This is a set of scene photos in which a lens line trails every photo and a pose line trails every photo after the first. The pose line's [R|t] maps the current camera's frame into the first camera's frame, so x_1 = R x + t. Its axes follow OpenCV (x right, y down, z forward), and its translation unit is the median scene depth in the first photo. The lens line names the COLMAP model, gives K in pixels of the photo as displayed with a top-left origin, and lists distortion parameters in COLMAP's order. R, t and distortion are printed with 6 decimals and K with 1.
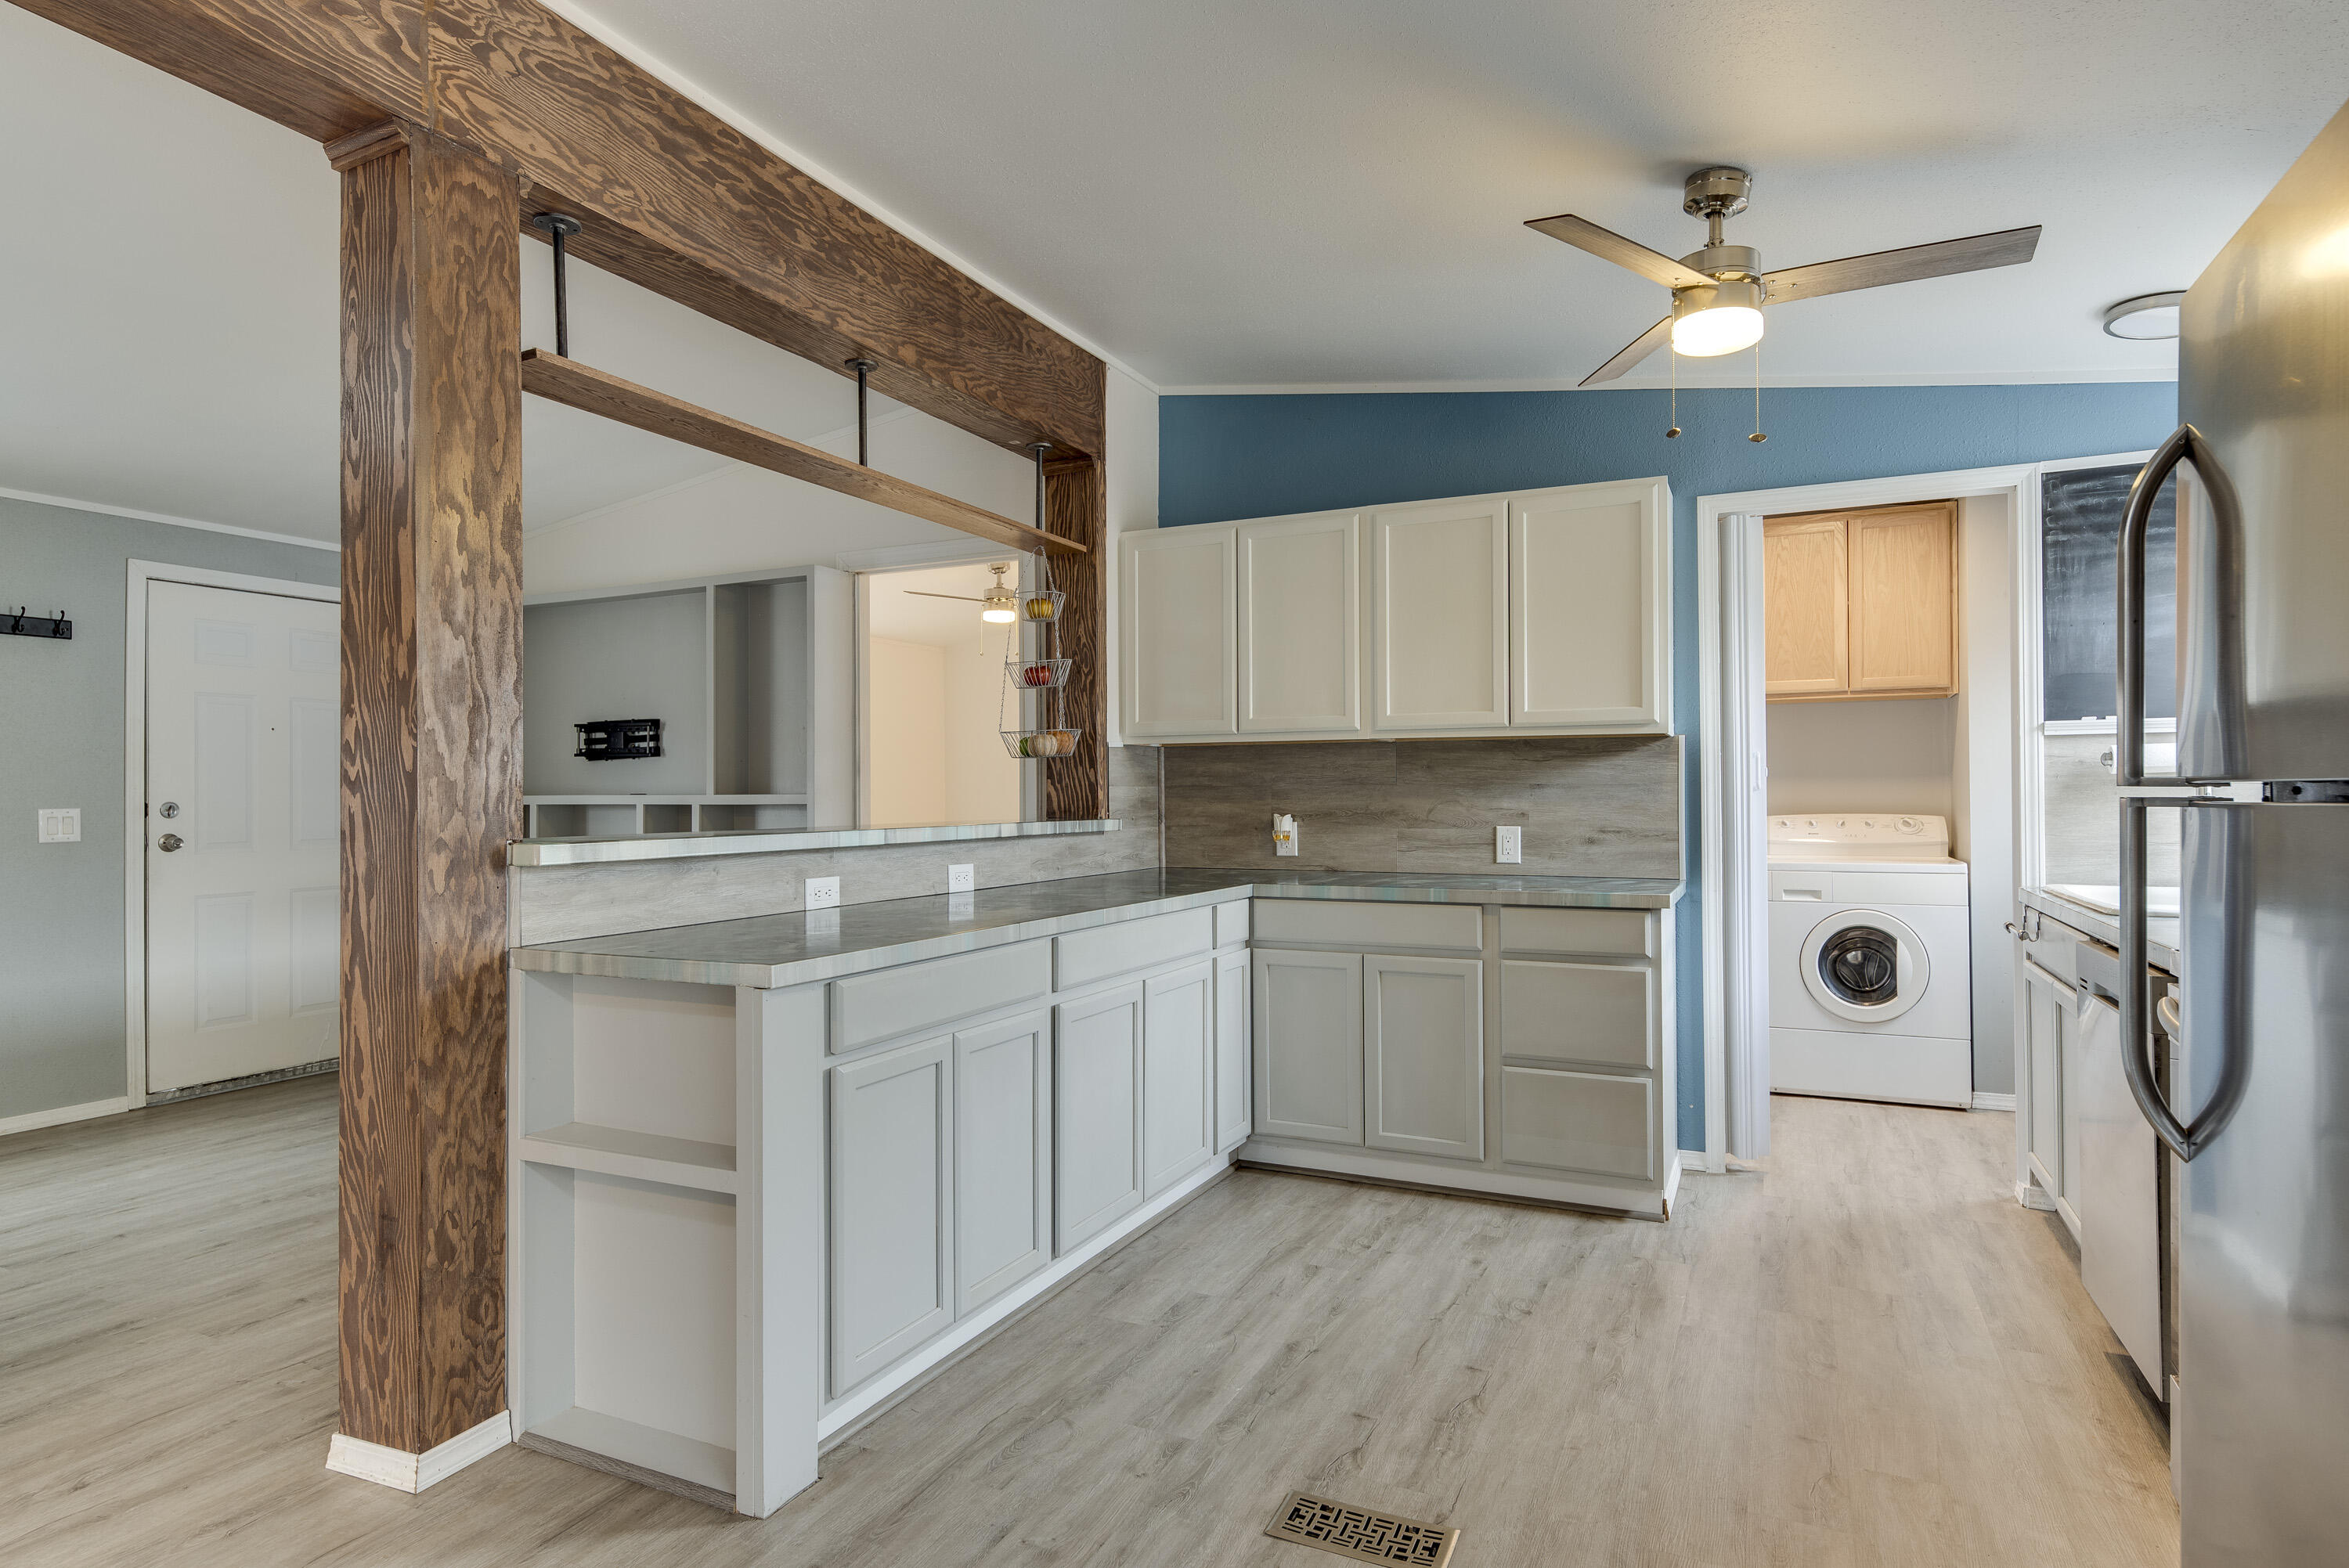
lens RADIAL K [[1265.3, 0, 1166.4], [0, 1265.3, 784.5], [0, 0, 1]] dist [0.016660, -0.007937]
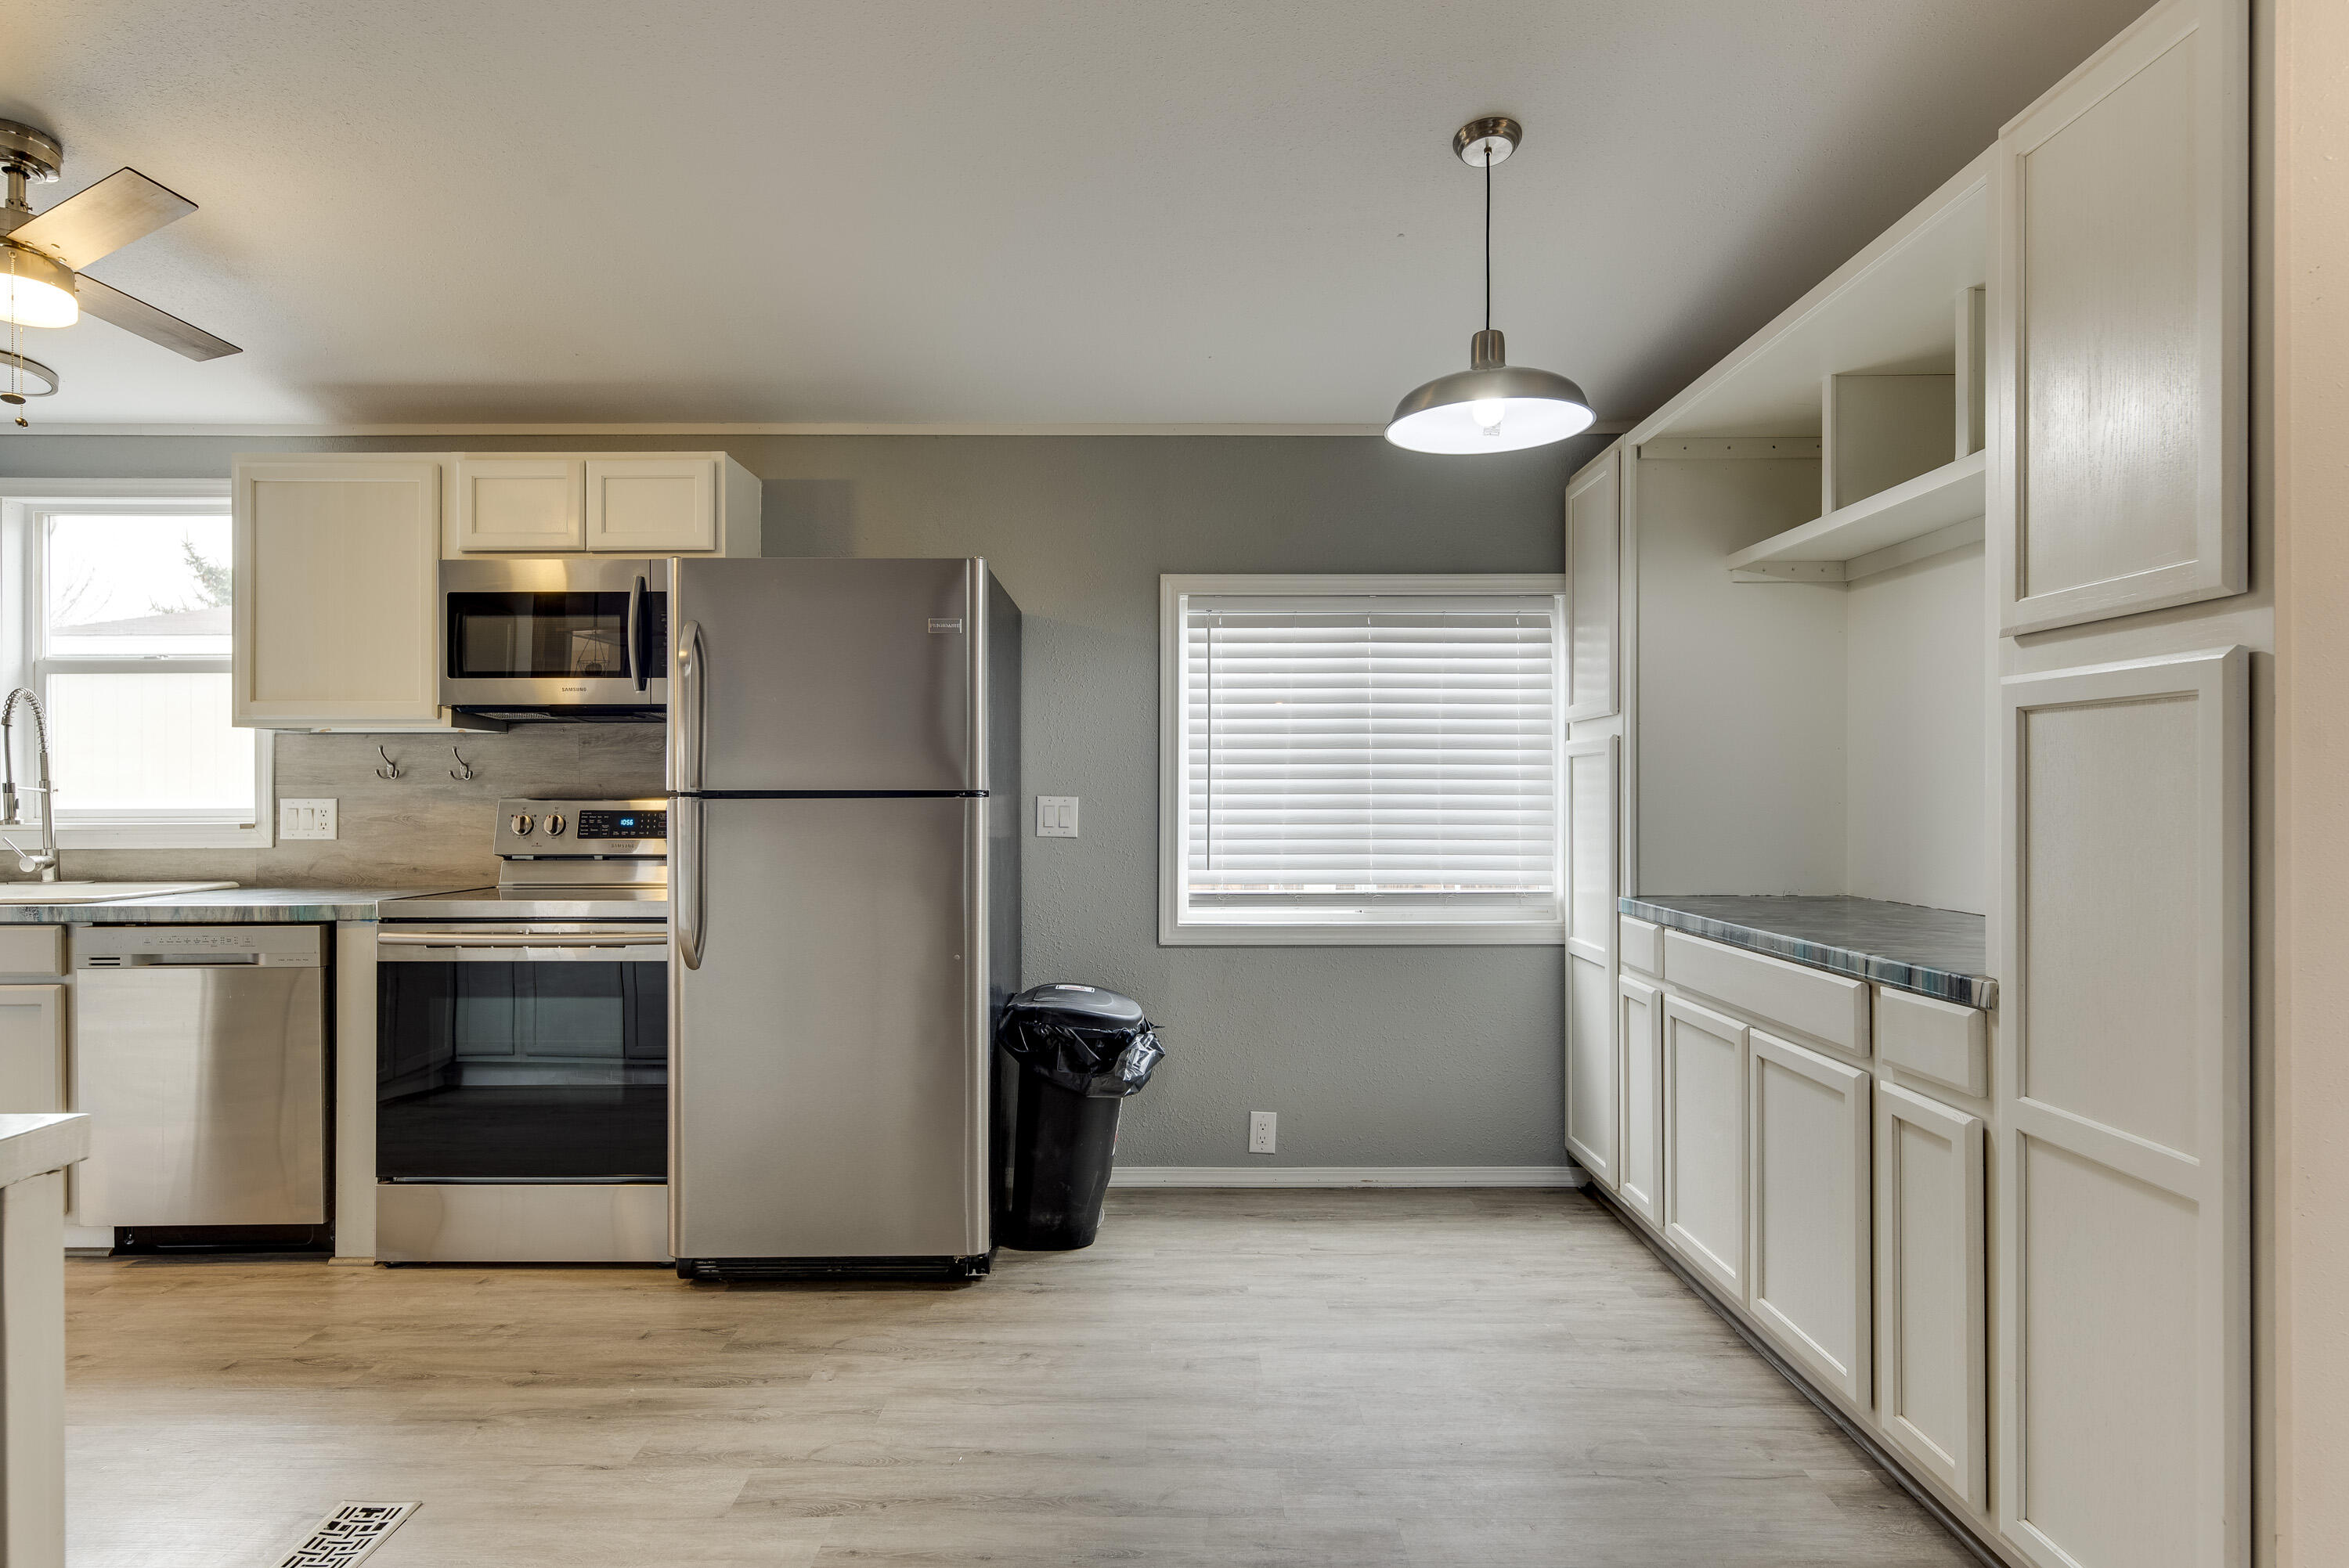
lens RADIAL K [[1265.3, 0, 1166.6], [0, 1265.3, 797.6], [0, 0, 1]] dist [0.016660, -0.007937]
pose [[-0.432910, 0.003403, 0.901431, -0.568046], [-0.002015, 0.999987, -0.004743, 0.007783], [-0.901435, -0.003869, -0.432897, 0.477891]]
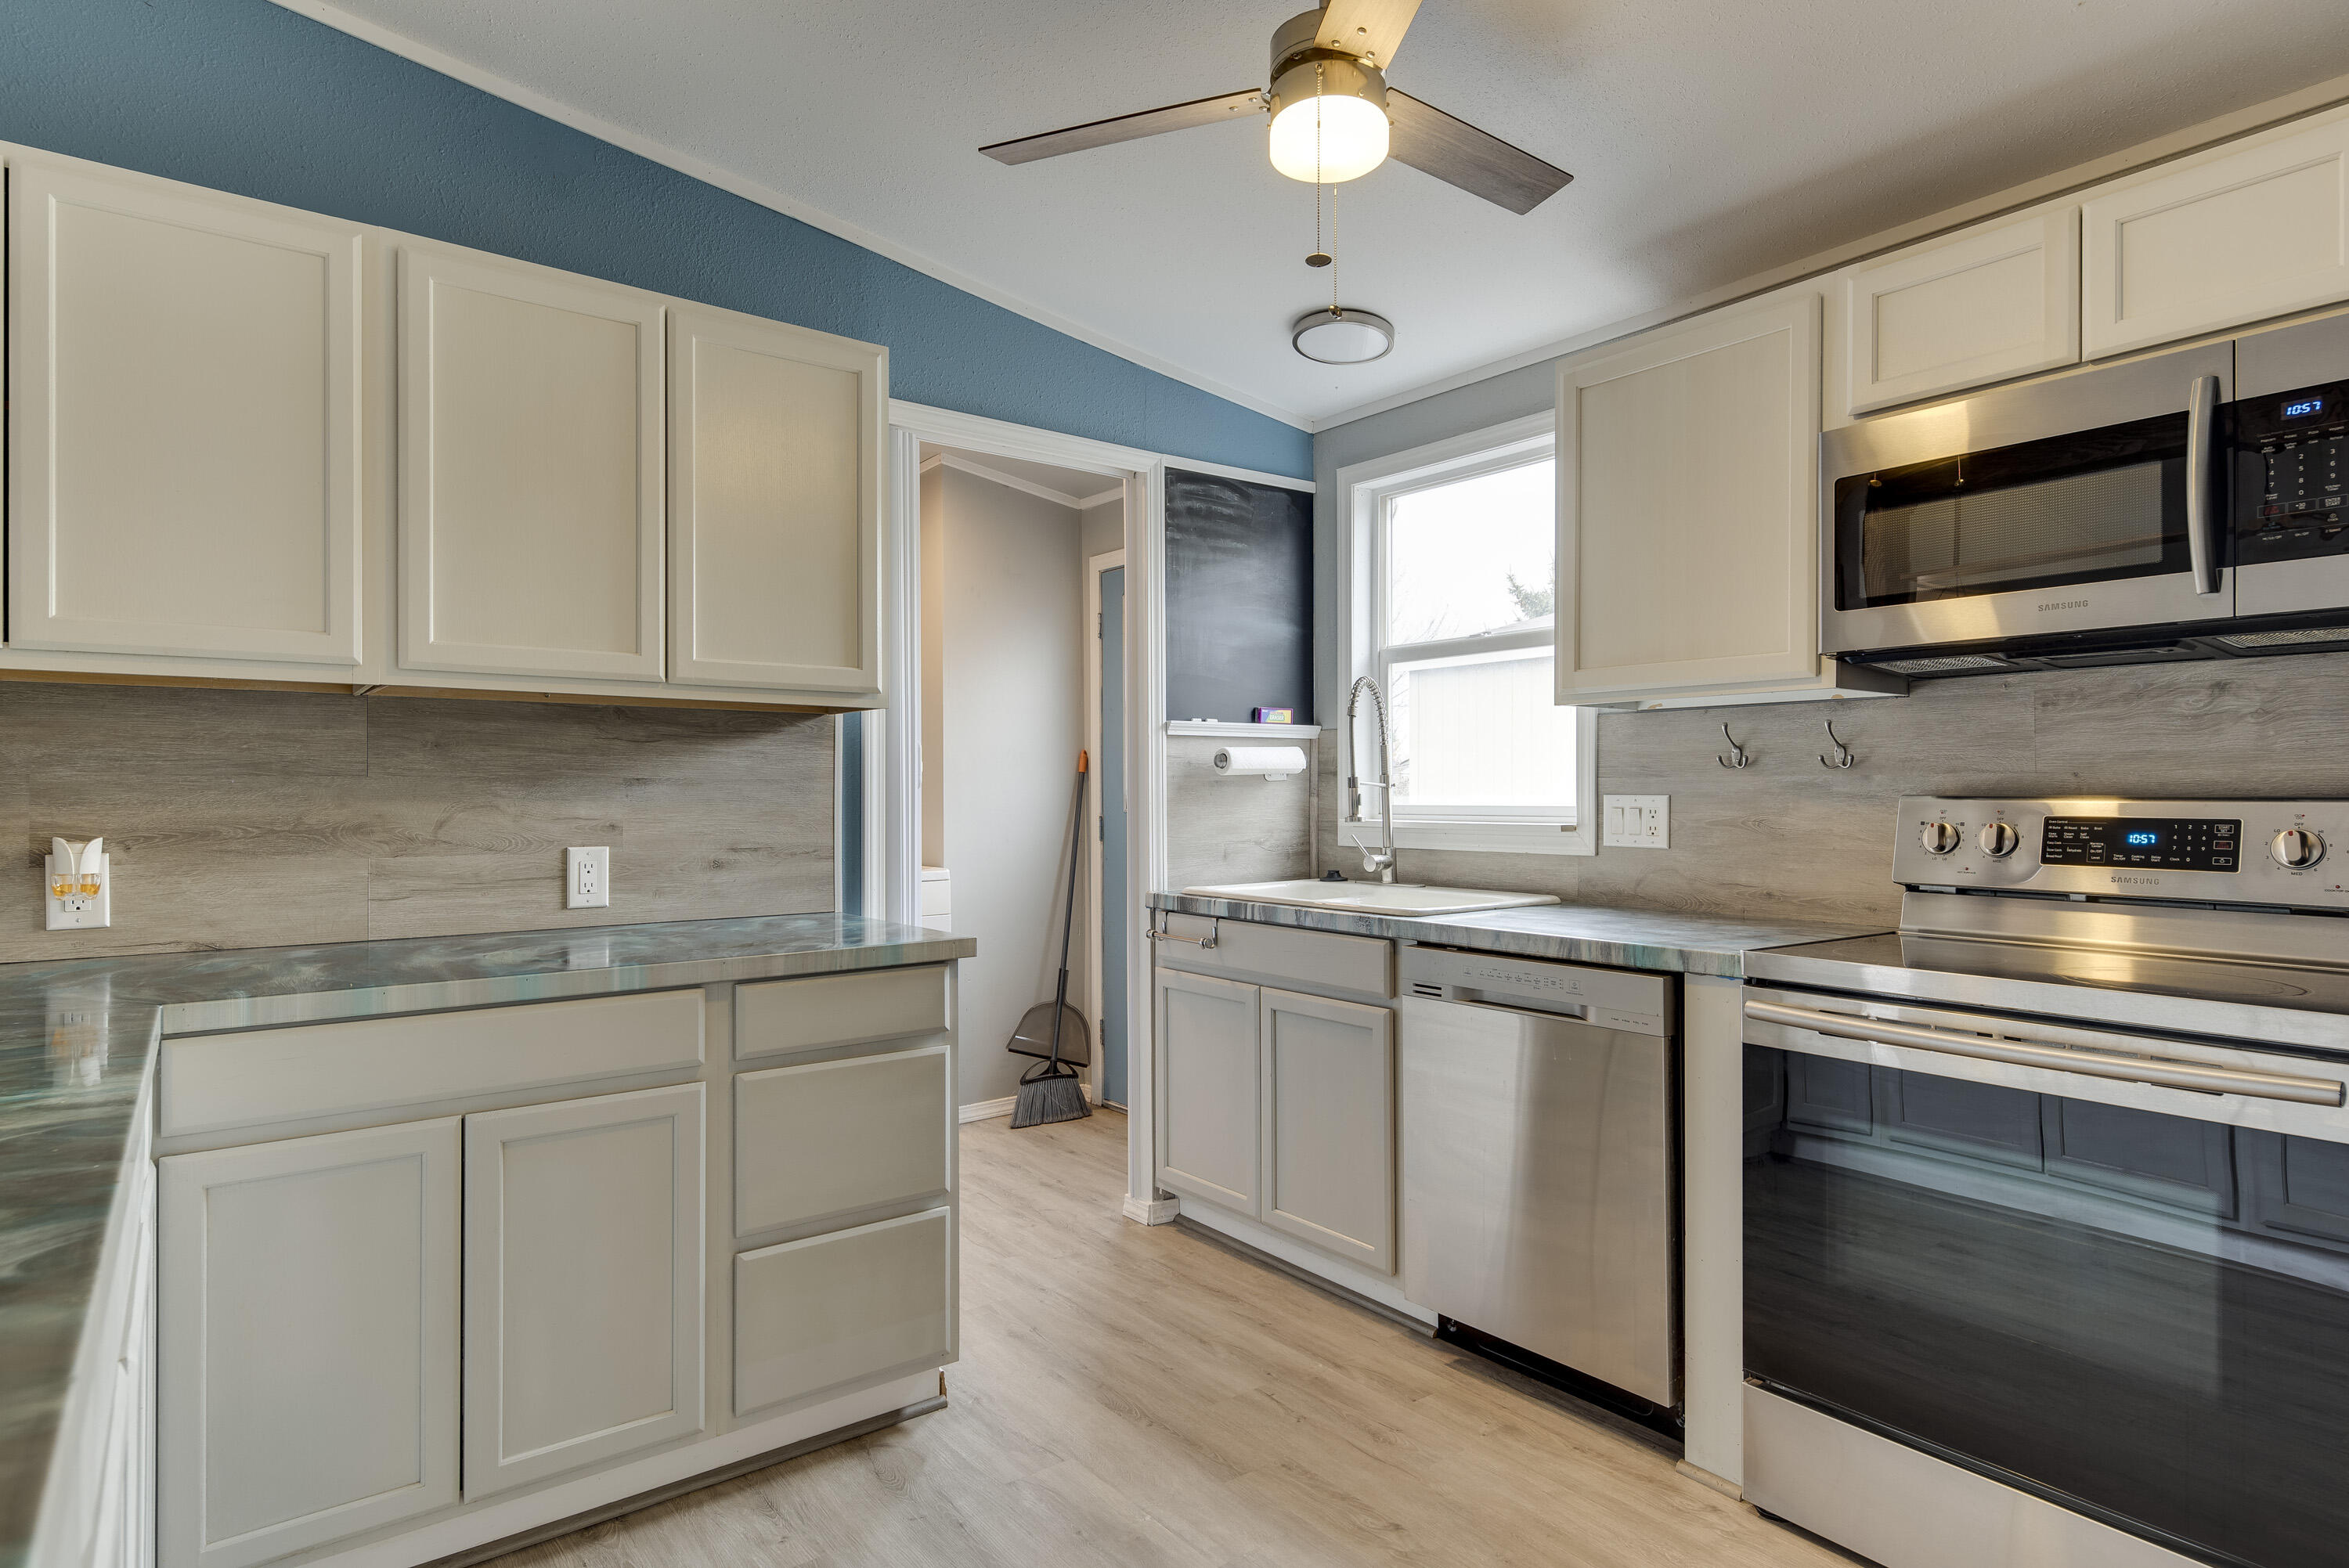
lens RADIAL K [[1265.3, 0, 1165.8], [0, 1265.3, 786.8], [0, 0, 1]] dist [0.016660, -0.007937]
pose [[0.455271, 0.007268, 0.890323, -0.174220], [-0.007215, 0.999964, -0.004474, 0.005565], [-0.890324, -0.004386, 0.455307, 0.560012]]
